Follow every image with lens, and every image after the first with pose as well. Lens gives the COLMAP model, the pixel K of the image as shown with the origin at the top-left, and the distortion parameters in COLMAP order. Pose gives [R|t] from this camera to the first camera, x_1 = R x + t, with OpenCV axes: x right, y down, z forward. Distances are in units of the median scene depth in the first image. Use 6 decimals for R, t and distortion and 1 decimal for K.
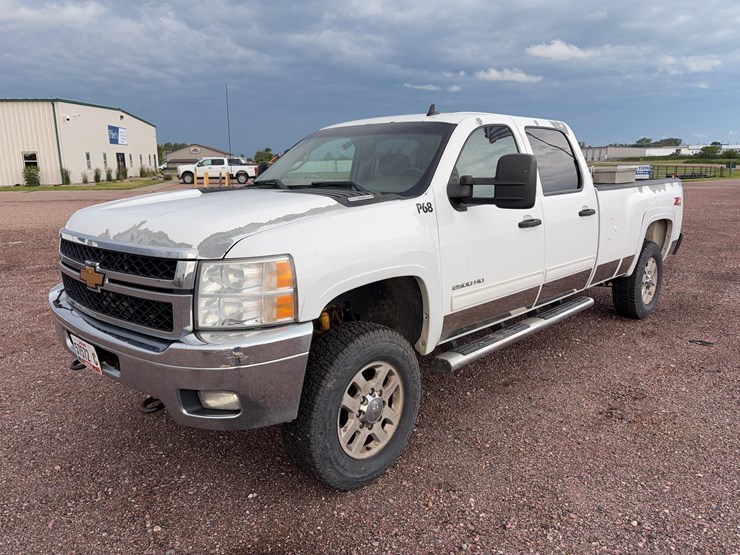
lens RADIAL K [[562.3, 0, 372.9], [0, 562.3, 280.9], [0, 0, 1]] dist [0.030434, -0.025953]
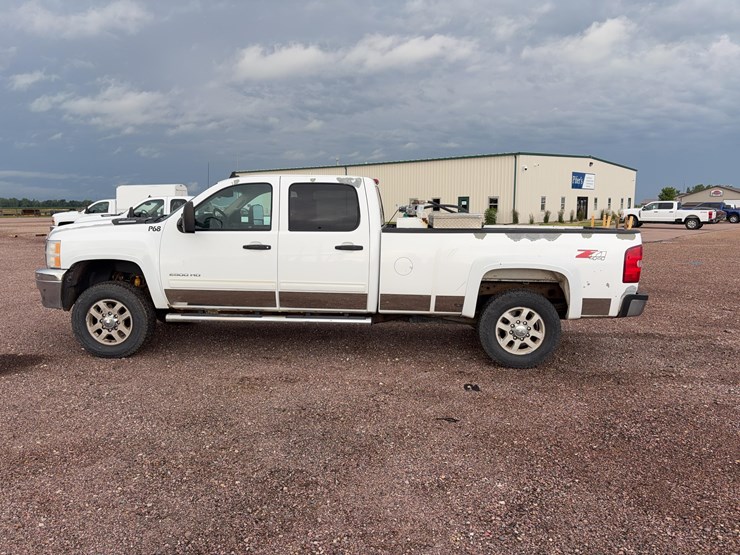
lens RADIAL K [[567.0, 0, 366.4], [0, 567.0, 275.1], [0, 0, 1]] dist [0.024430, -0.010517]
pose [[0.631767, 0.104847, -0.768035, 0.135949], [-0.169495, 0.985519, -0.004887, -0.005842], [0.756401, 0.133265, 0.640389, 0.021301]]
